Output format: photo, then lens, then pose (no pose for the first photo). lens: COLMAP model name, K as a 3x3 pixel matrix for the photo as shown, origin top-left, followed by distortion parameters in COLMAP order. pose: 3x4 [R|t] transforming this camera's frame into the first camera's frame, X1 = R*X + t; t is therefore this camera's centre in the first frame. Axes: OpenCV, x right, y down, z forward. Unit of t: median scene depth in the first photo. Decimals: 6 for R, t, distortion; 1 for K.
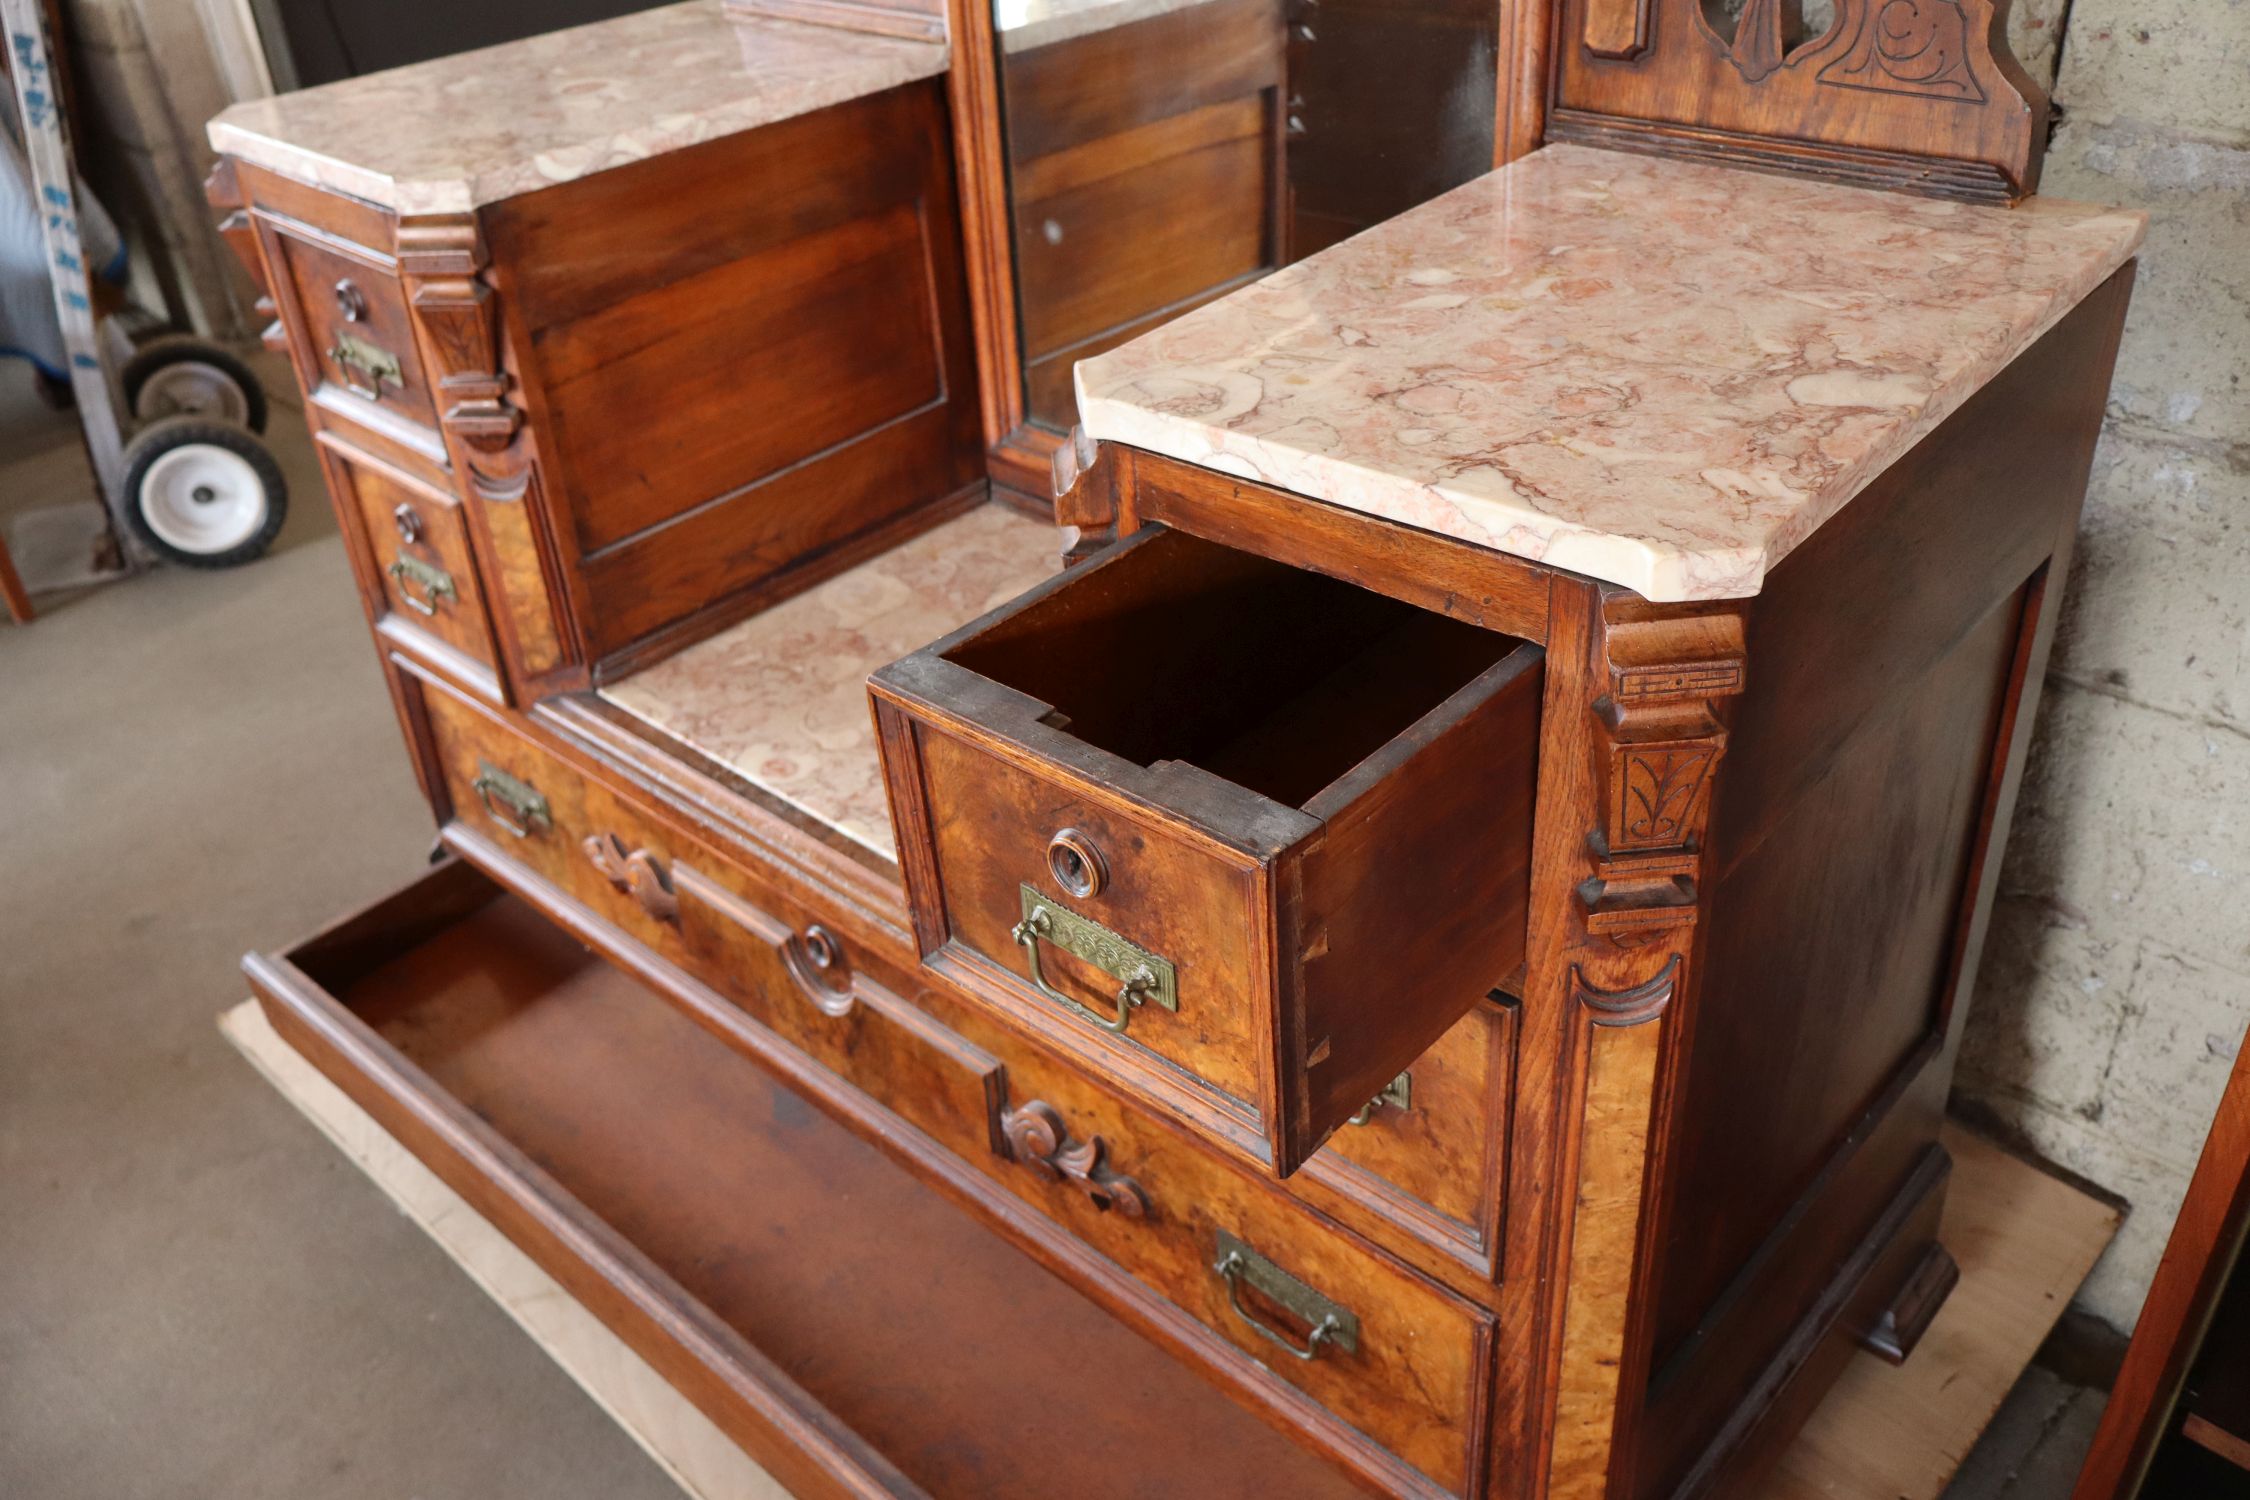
lens RADIAL K [[1892.4, 0, 1130.4], [0, 1892.4, 748.1], [0, 0, 1]] dist [-0.005281, -0.006705]
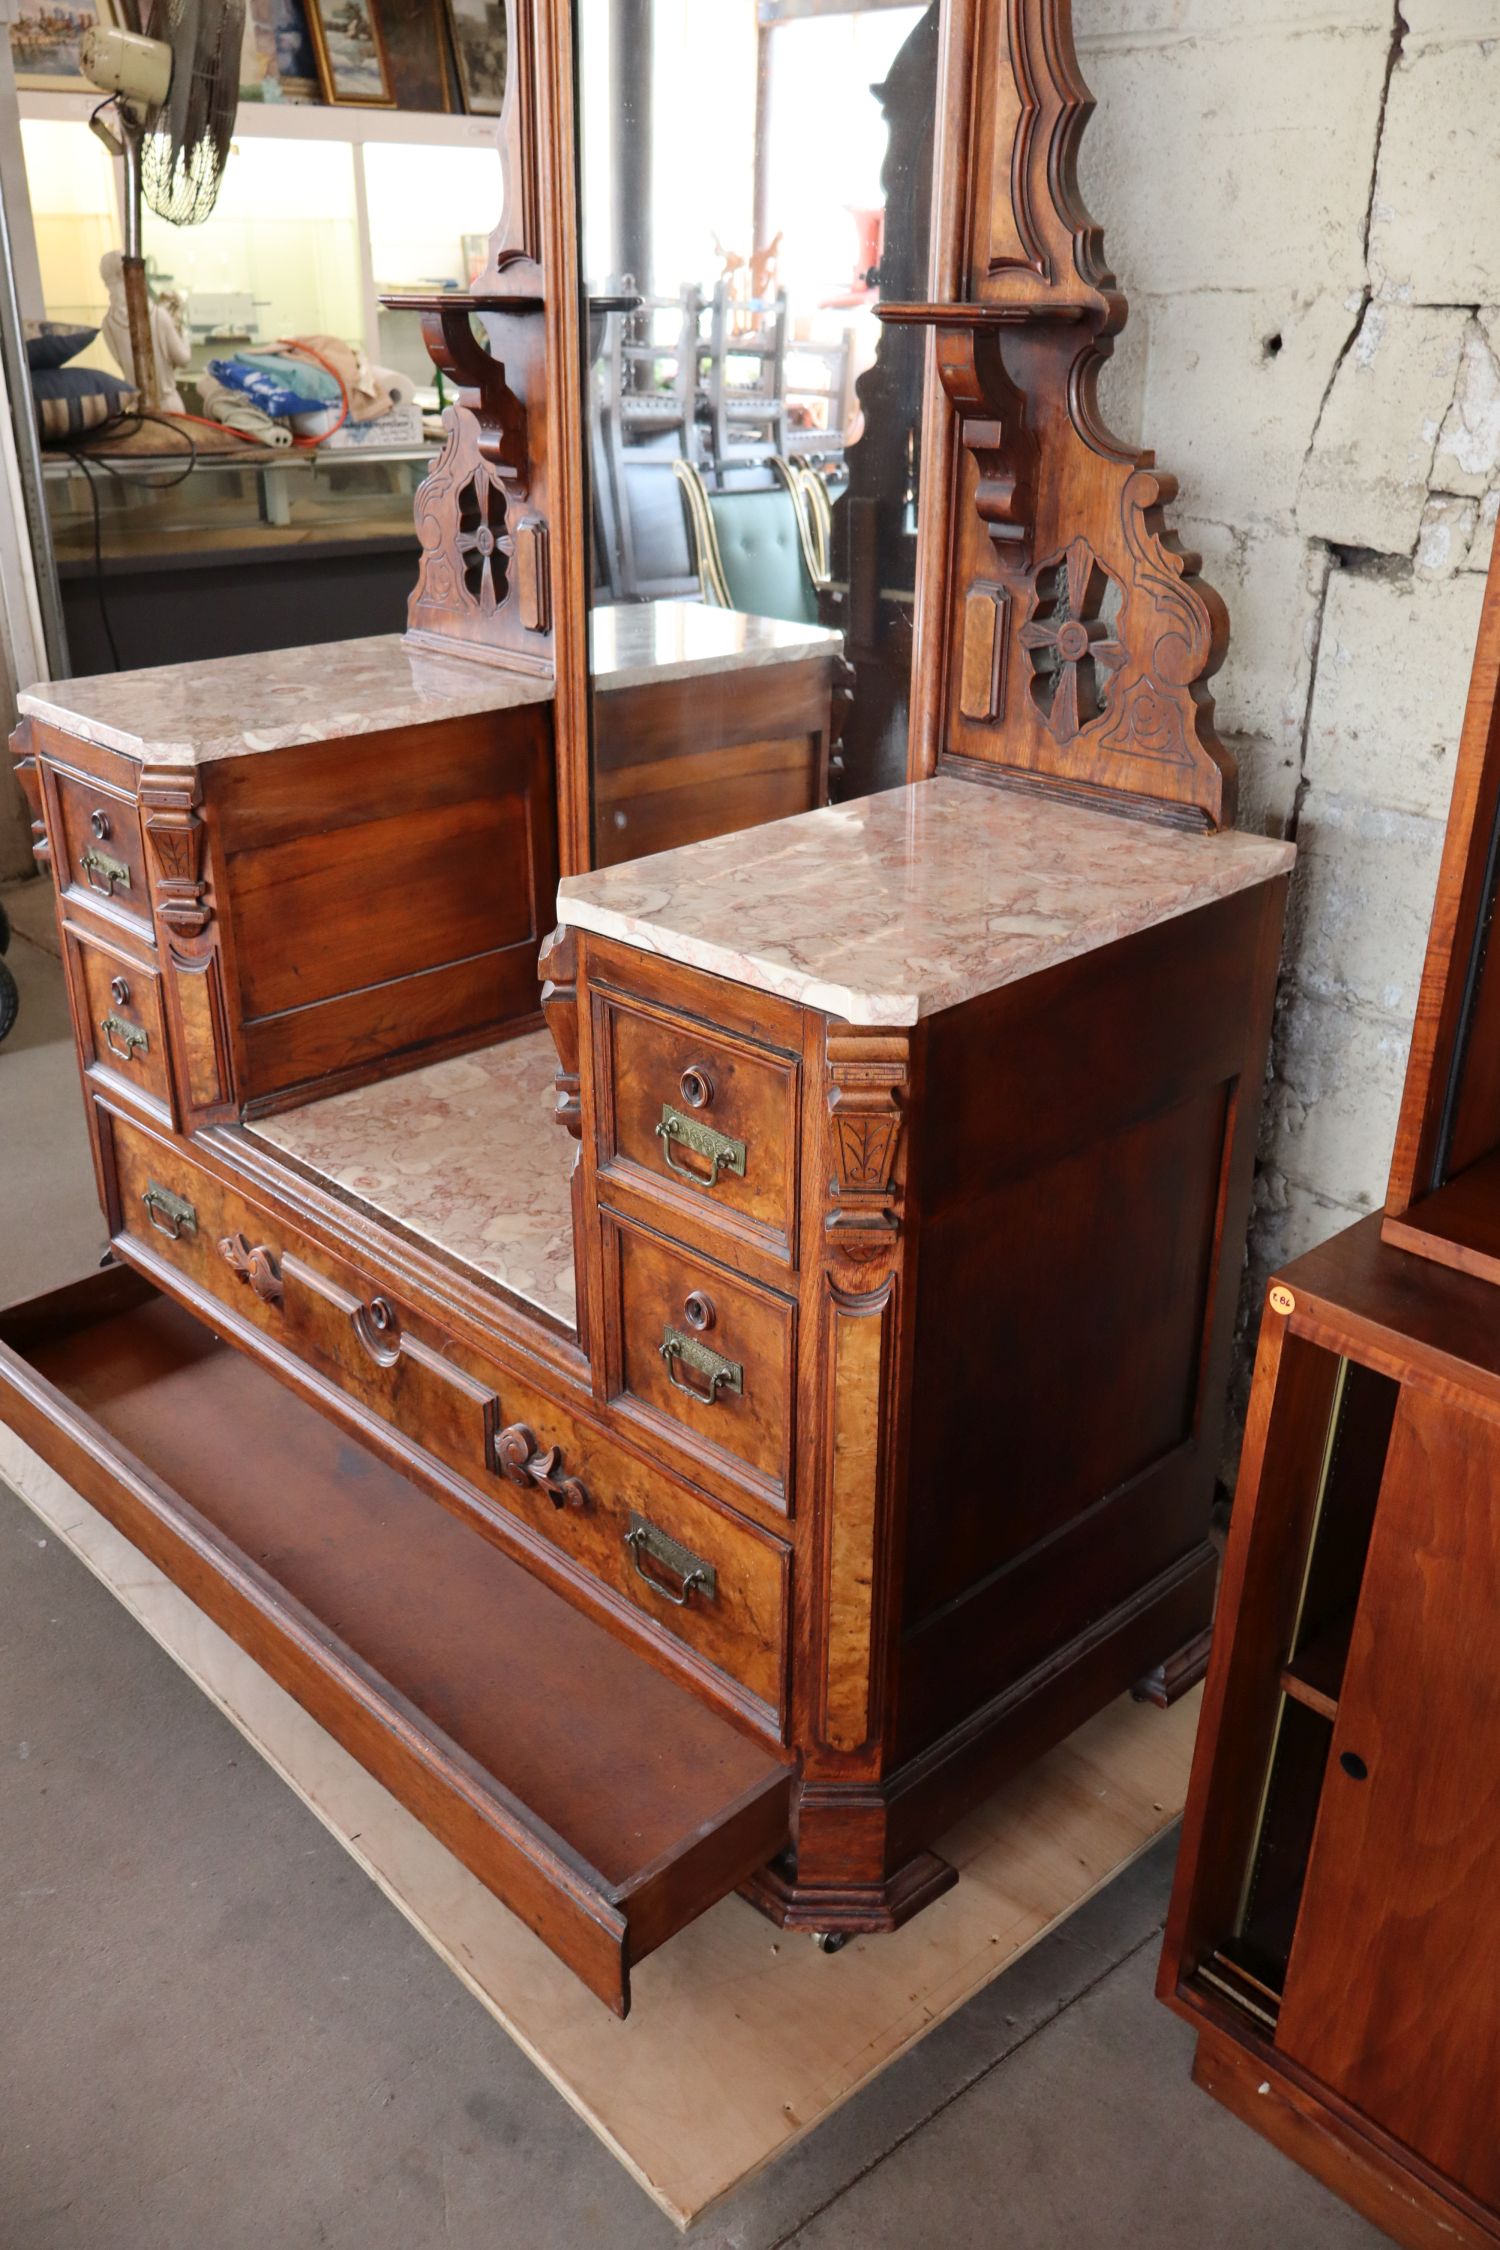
lens RADIAL K [[1892.4, 0, 750.0], [0, 1892.4, 1125.0], [0, 0, 1]] dist [-0.005281, -0.006705]
pose [[0.995814, 0.084253, -0.035432, 0.140451], [-0.088250, 0.987203, -0.132825, 0.134308], [0.023788, 0.135396, 0.990506, -0.361729]]
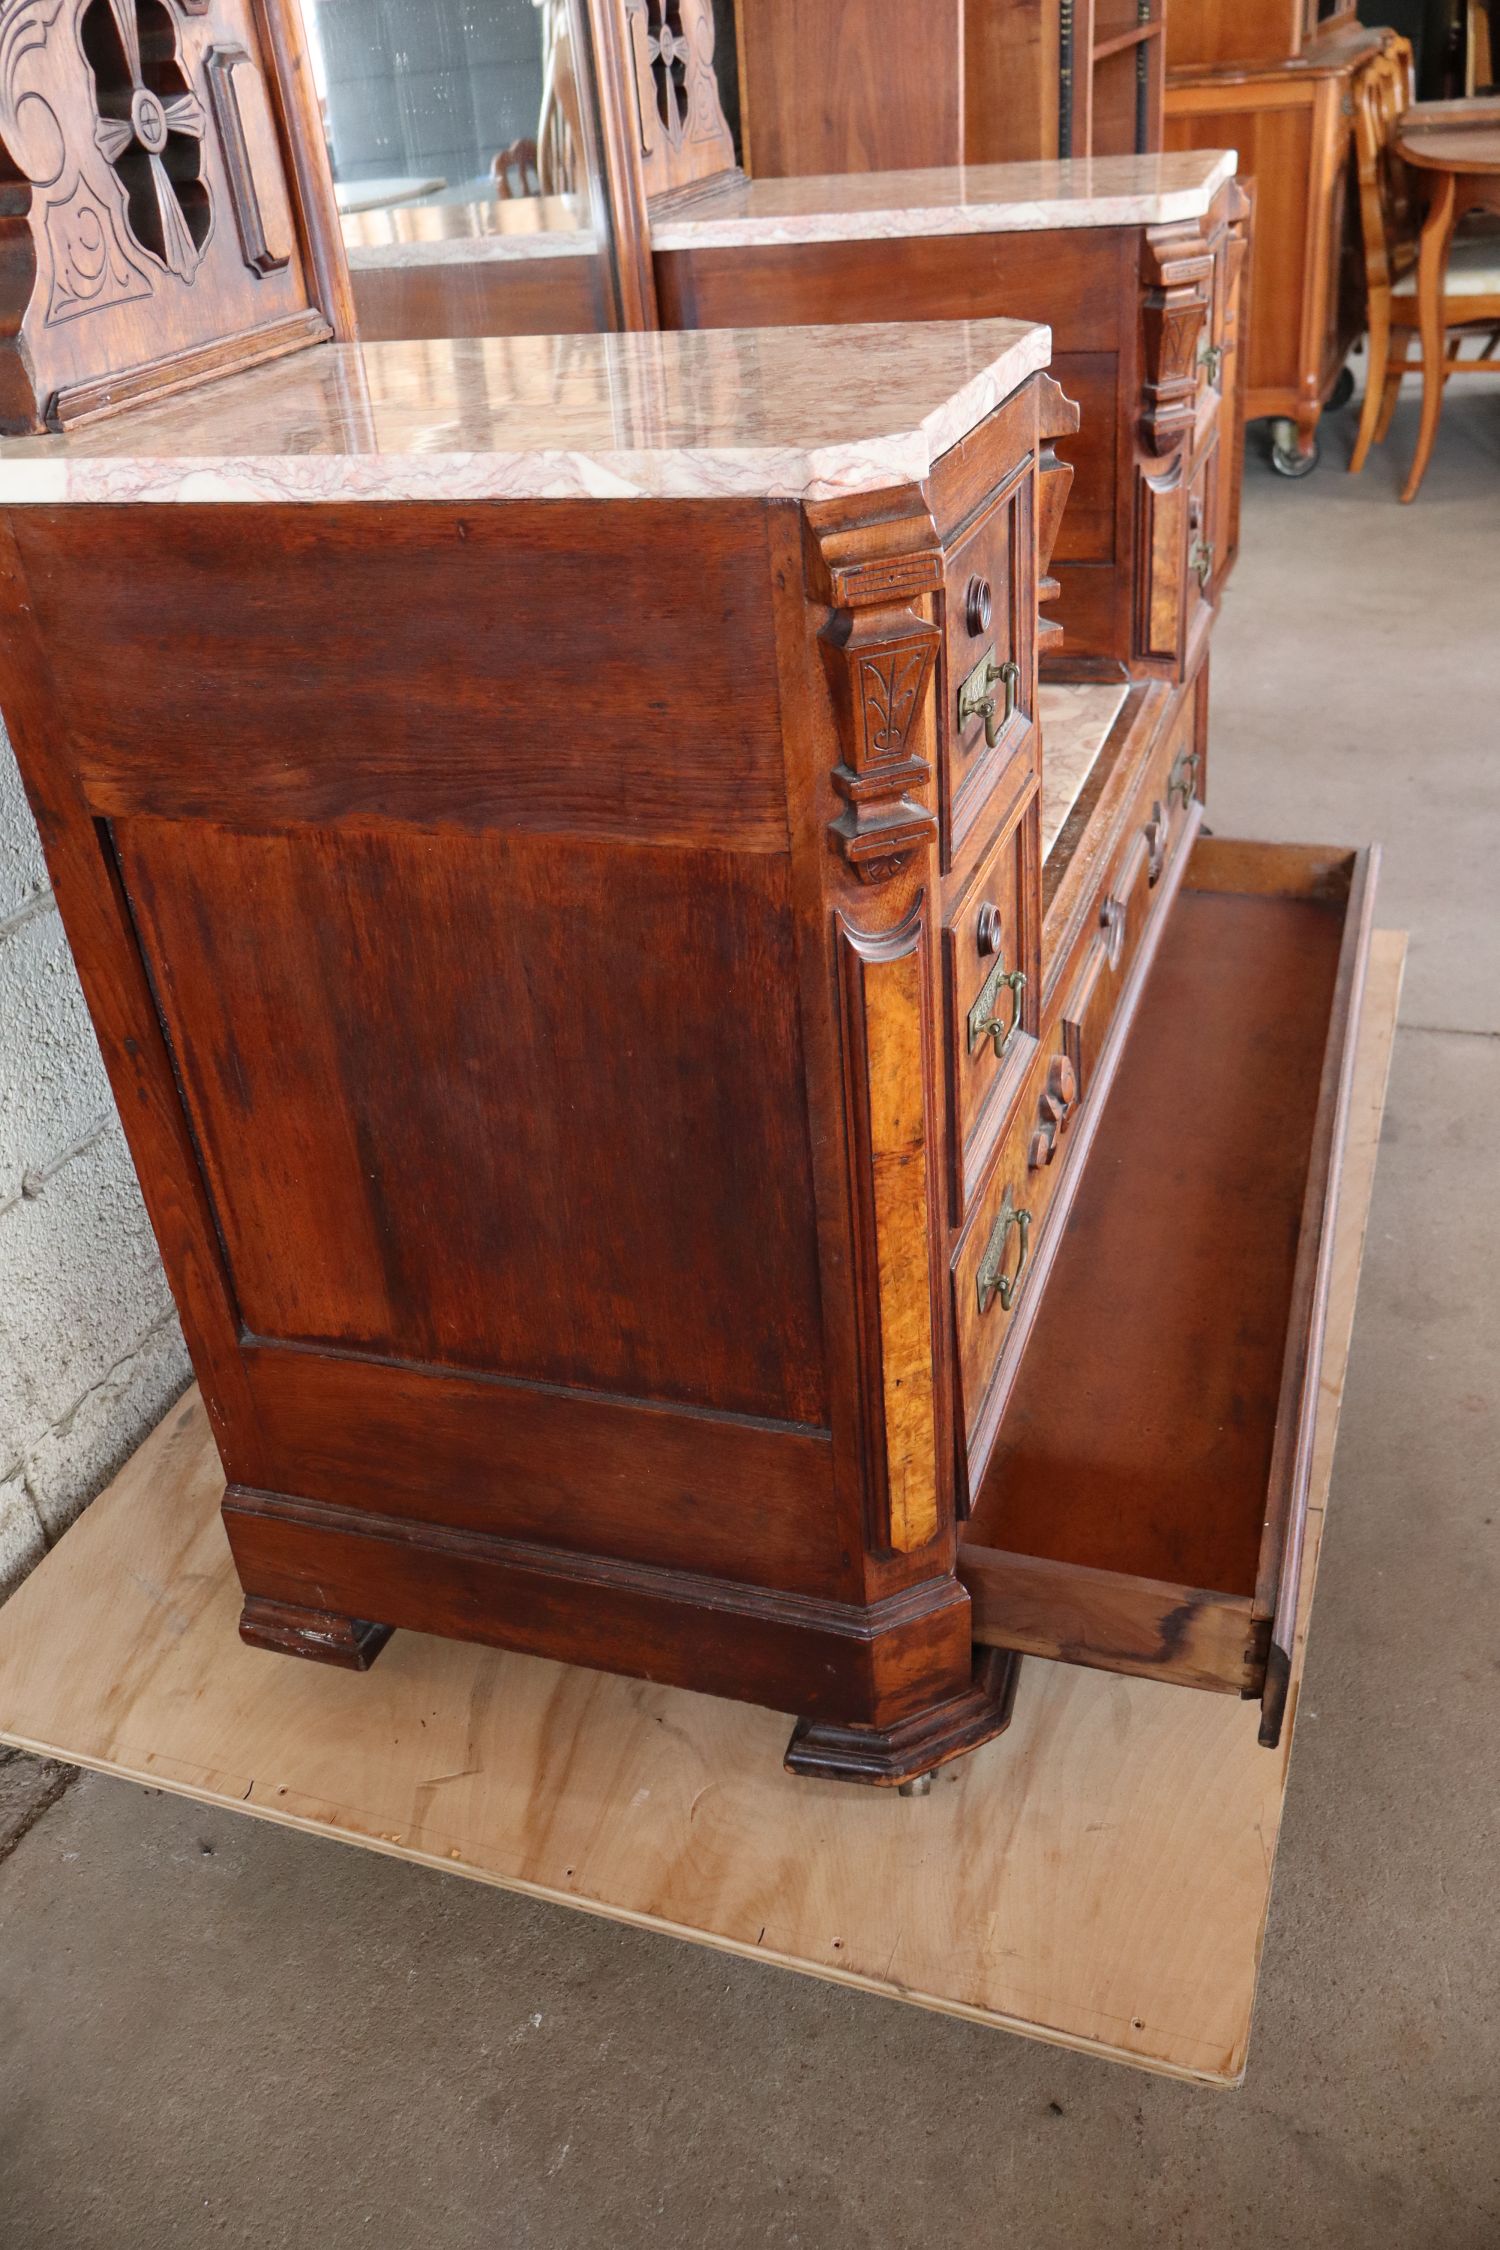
lens RADIAL K [[1892.4, 0, 750.0], [0, 1892.4, 1125.0], [0, 0, 1]] dist [-0.005281, -0.006705]
pose [[-0.410195, -0.384939, 0.826778, -1.126436], [0.573055, 0.596447, 0.562013, -0.614844], [-0.709470, 0.704324, -0.024068, 1.331690]]
